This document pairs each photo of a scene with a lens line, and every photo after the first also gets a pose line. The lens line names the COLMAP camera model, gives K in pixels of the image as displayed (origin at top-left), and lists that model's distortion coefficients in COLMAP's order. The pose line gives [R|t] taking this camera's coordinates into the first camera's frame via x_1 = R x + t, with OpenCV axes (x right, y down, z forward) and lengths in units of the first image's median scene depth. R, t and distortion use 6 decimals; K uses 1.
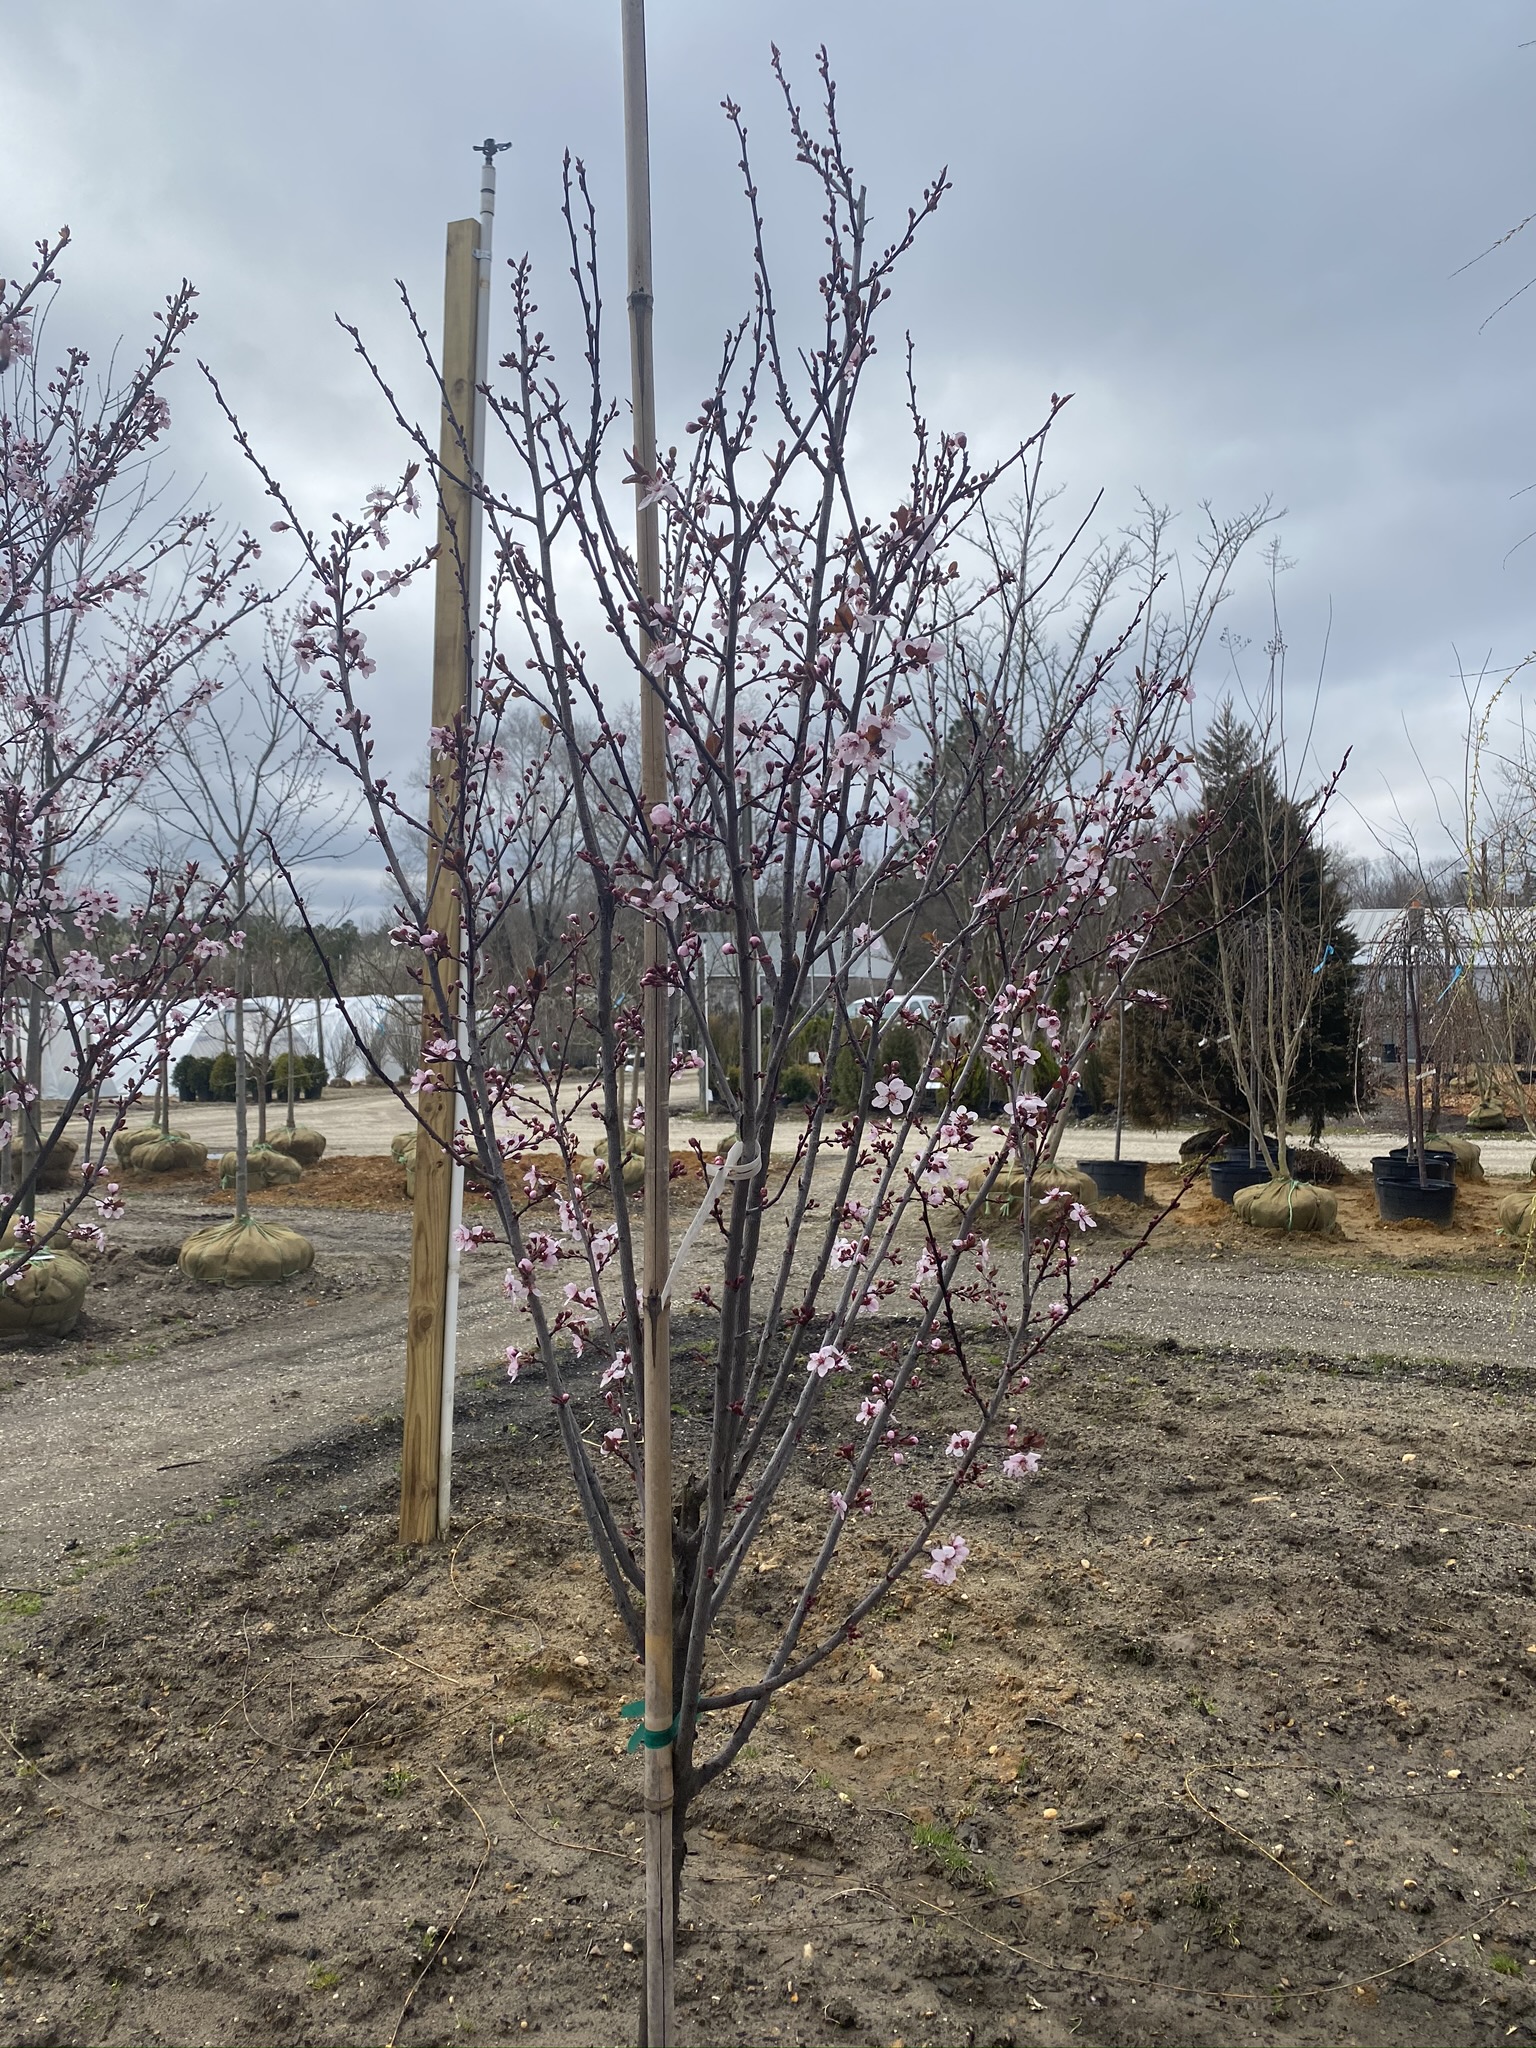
lens RADIAL K [[1554.3, 0, 770.3], [0, 1554.3, 1018.8], [0, 0, 1]] dist [0.008174, -0.005498]
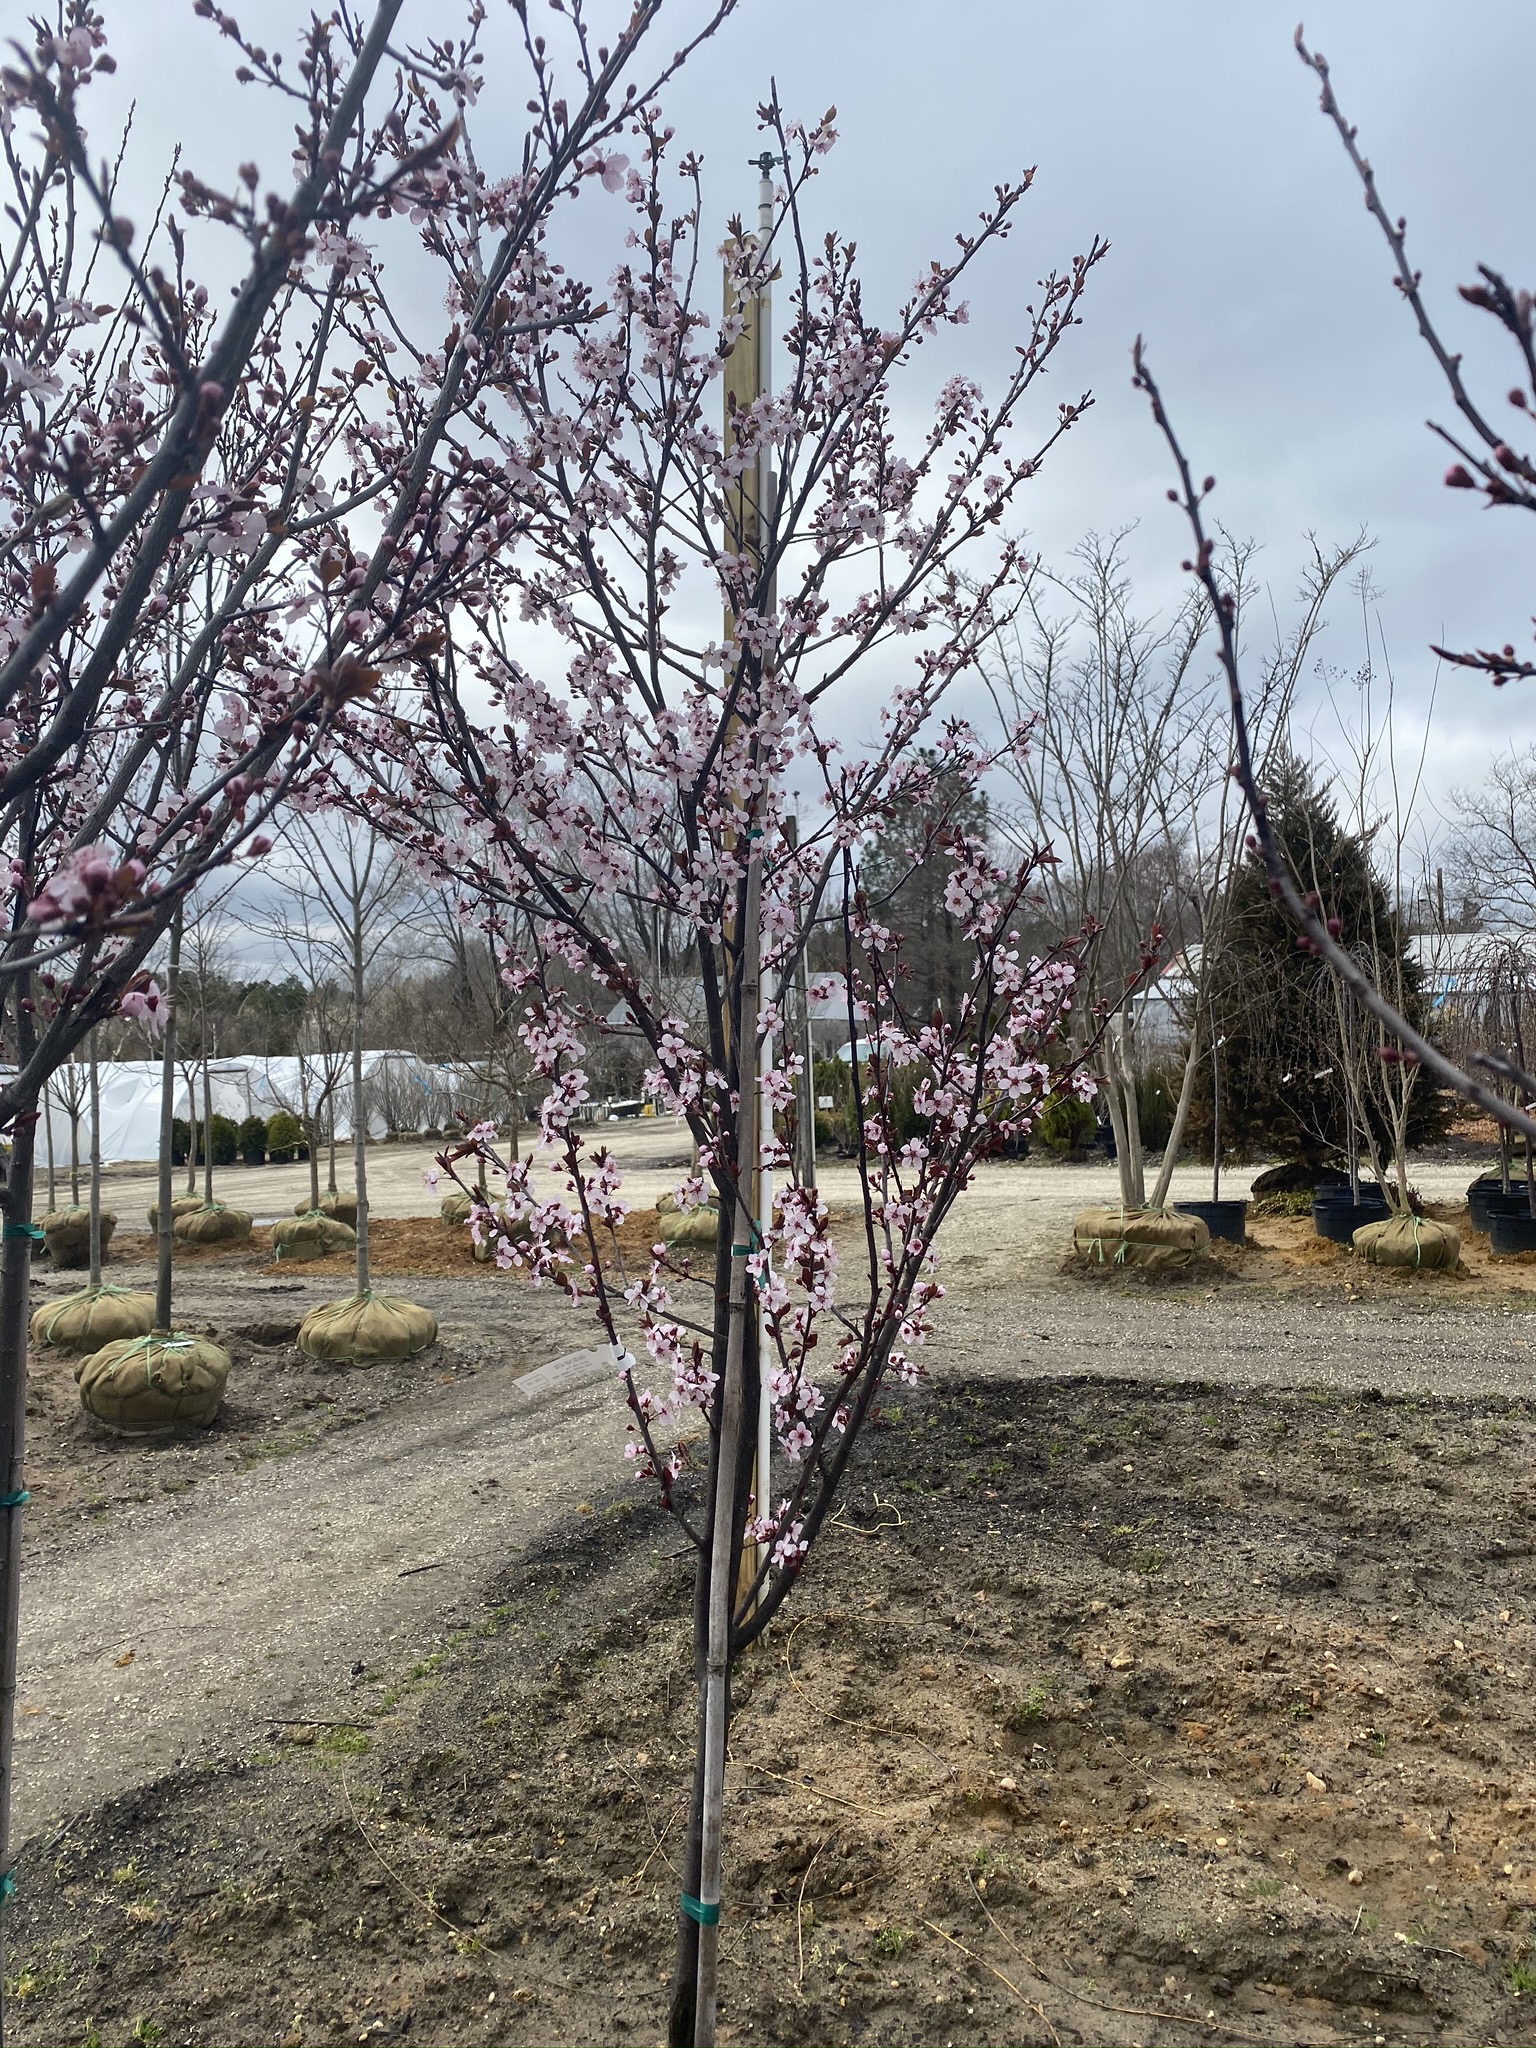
lens RADIAL K [[1554.3, 0, 765.9], [0, 1554.3, 1028.3], [0, 0, 1]] dist [0.008174, -0.005498]
pose [[0.999022, -0.027732, 0.034427, -0.197440], [0.028474, 0.999369, -0.021256, -0.010786], [-0.033816, 0.022215, 0.999181, 0.056965]]
